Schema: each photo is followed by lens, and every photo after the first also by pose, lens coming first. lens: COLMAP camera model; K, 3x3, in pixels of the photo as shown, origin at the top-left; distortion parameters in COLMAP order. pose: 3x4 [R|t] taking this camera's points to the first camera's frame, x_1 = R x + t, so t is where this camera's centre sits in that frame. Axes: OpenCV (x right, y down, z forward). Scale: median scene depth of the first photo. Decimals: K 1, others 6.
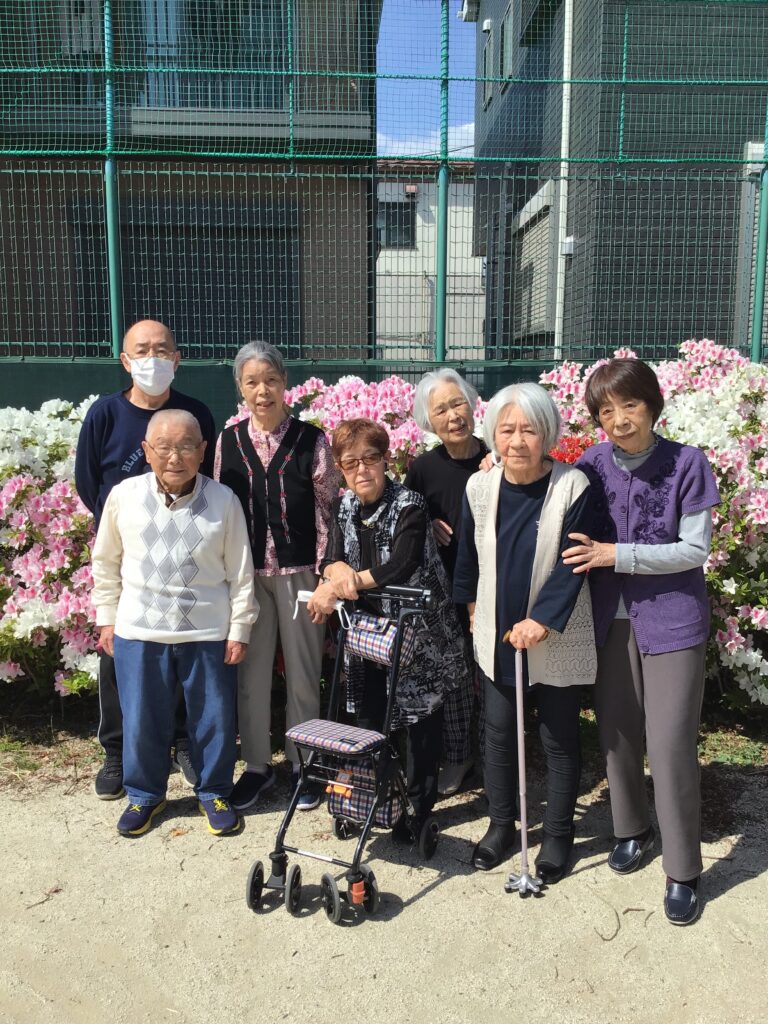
lens RADIAL K [[838.9, 0, 384.0], [0, 838.9, 512.0], [0, 0, 1]] dist [0.001619, 0.009989]
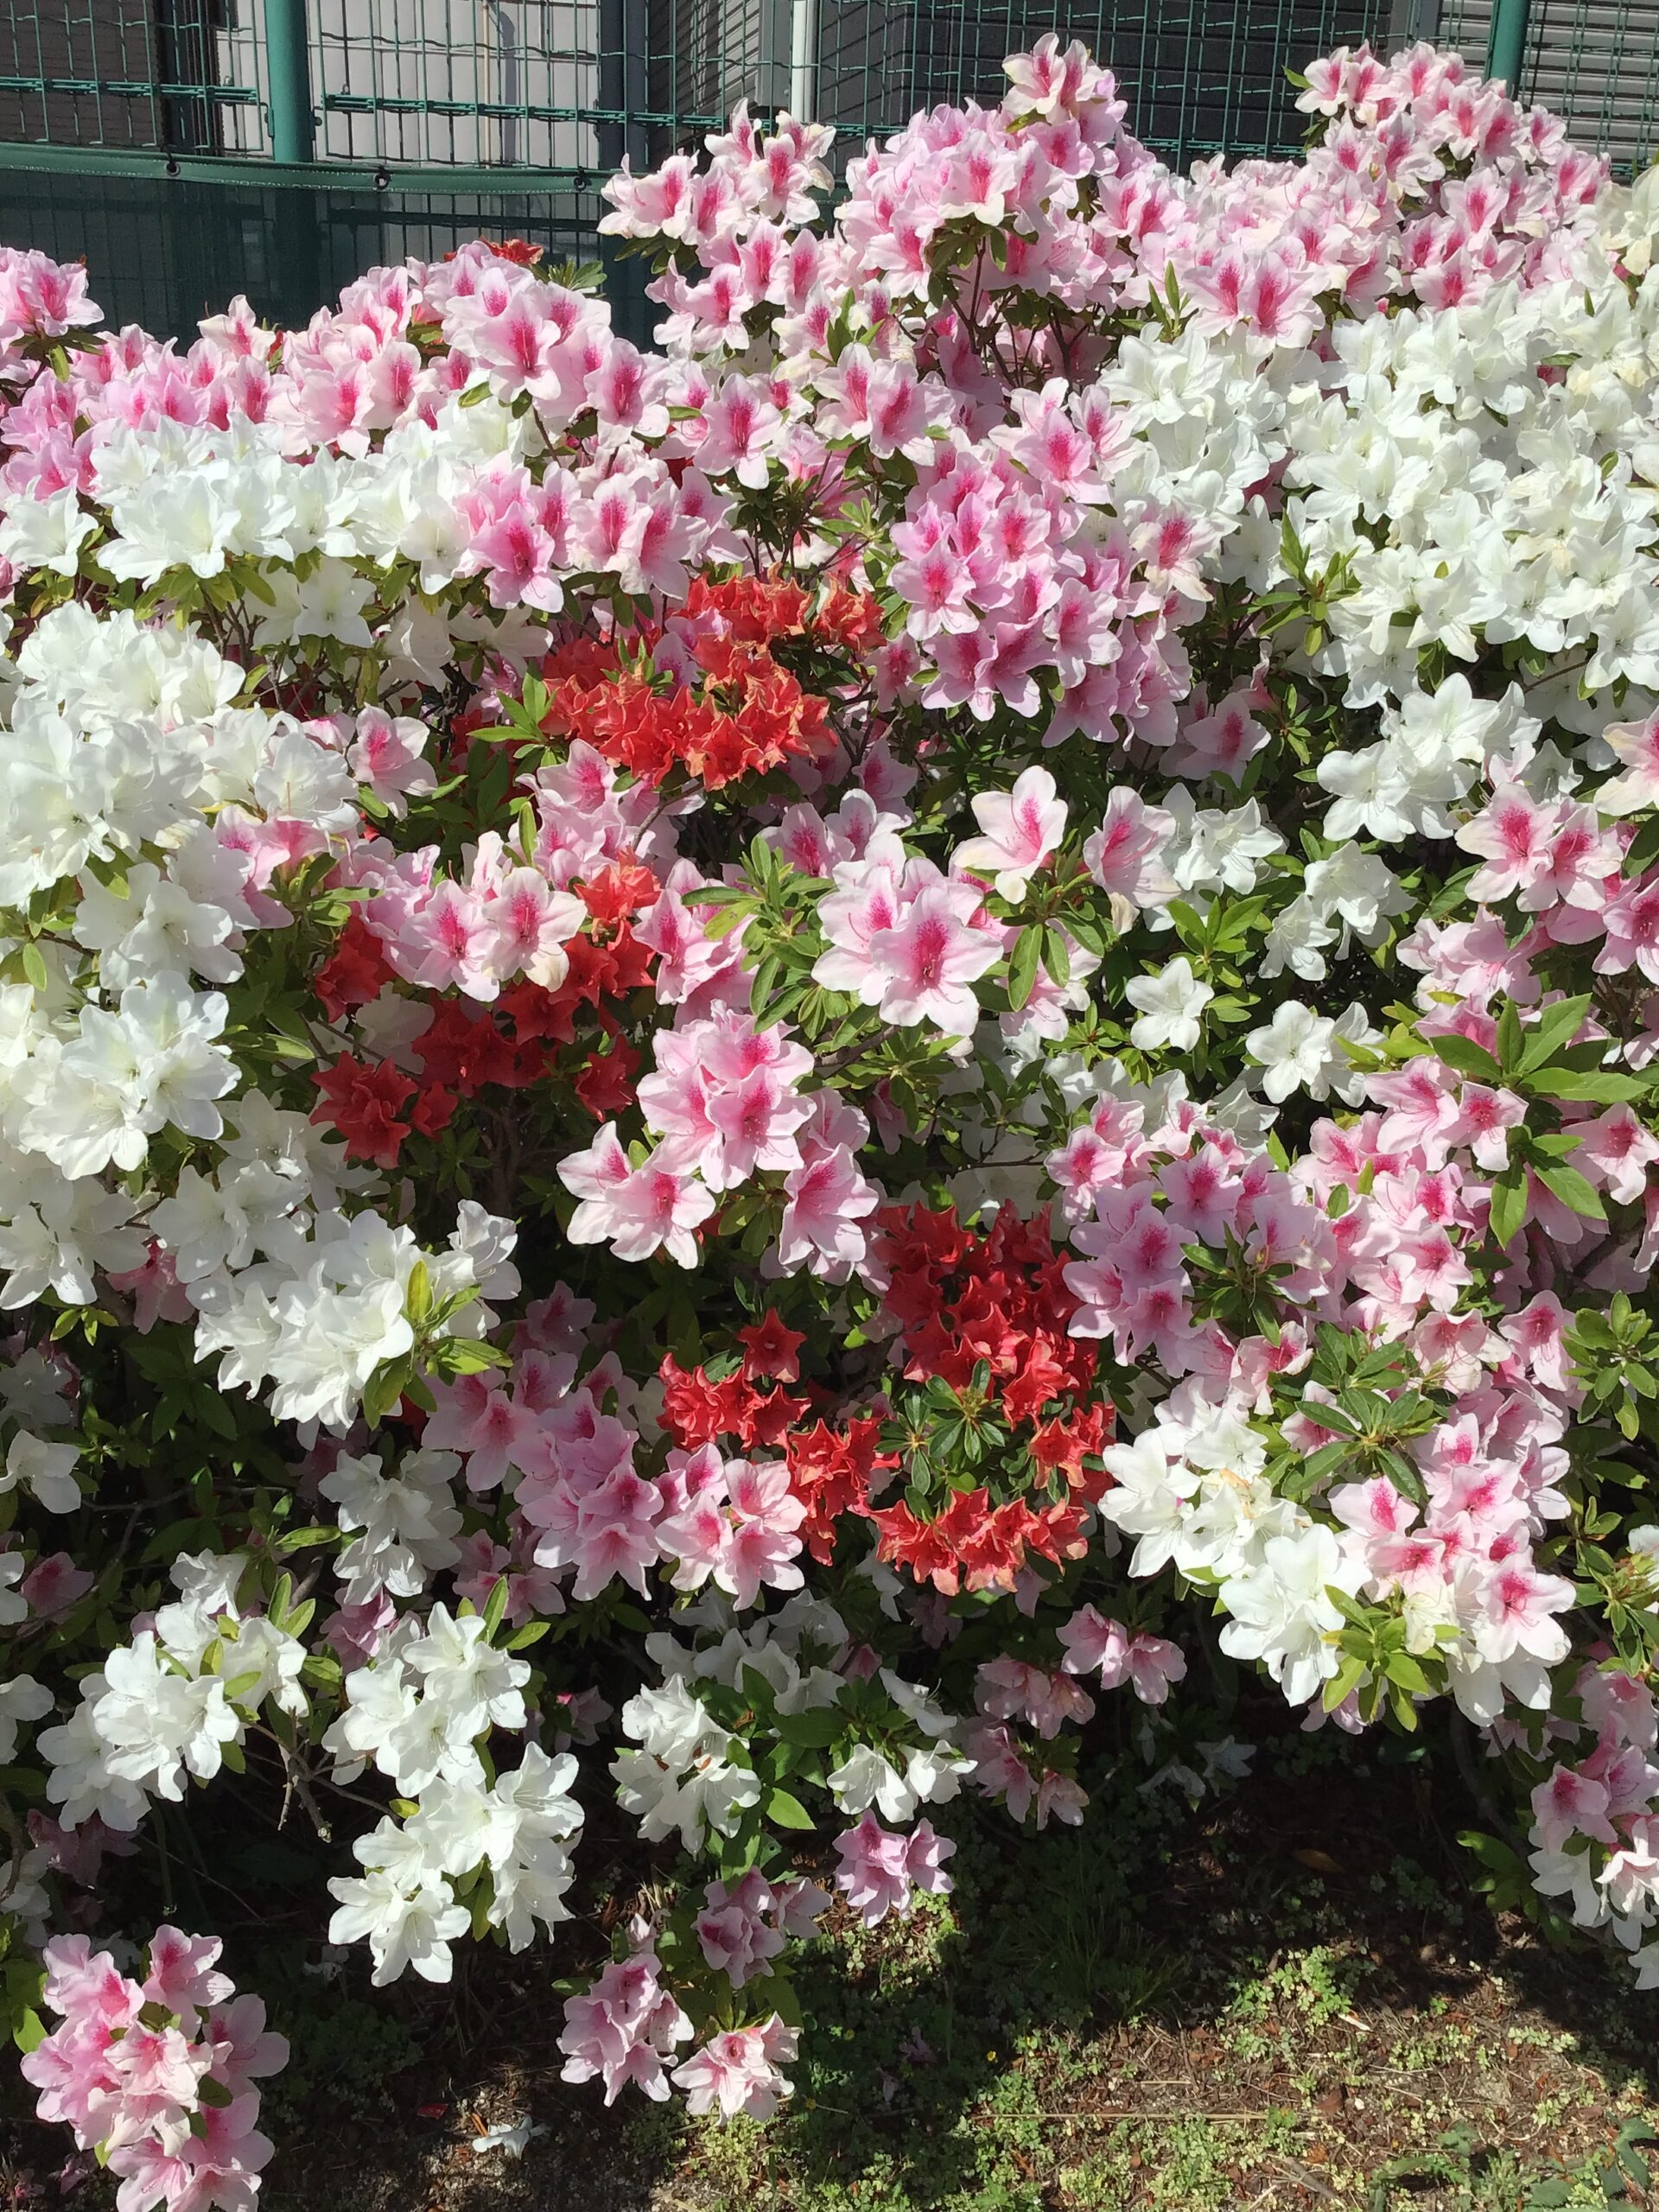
lens RADIAL K [[1812.1, 0, 829.5], [0, 1812.1, 1106.0], [0, 0, 1]] dist [0.001619, 0.009989]
pose [[0.981034, -0.049546, 0.187395, 0.154580], [0.000101, 0.966911, 0.255114, -0.073226], [-0.193834, -0.250257, 0.948578, 0.587299]]
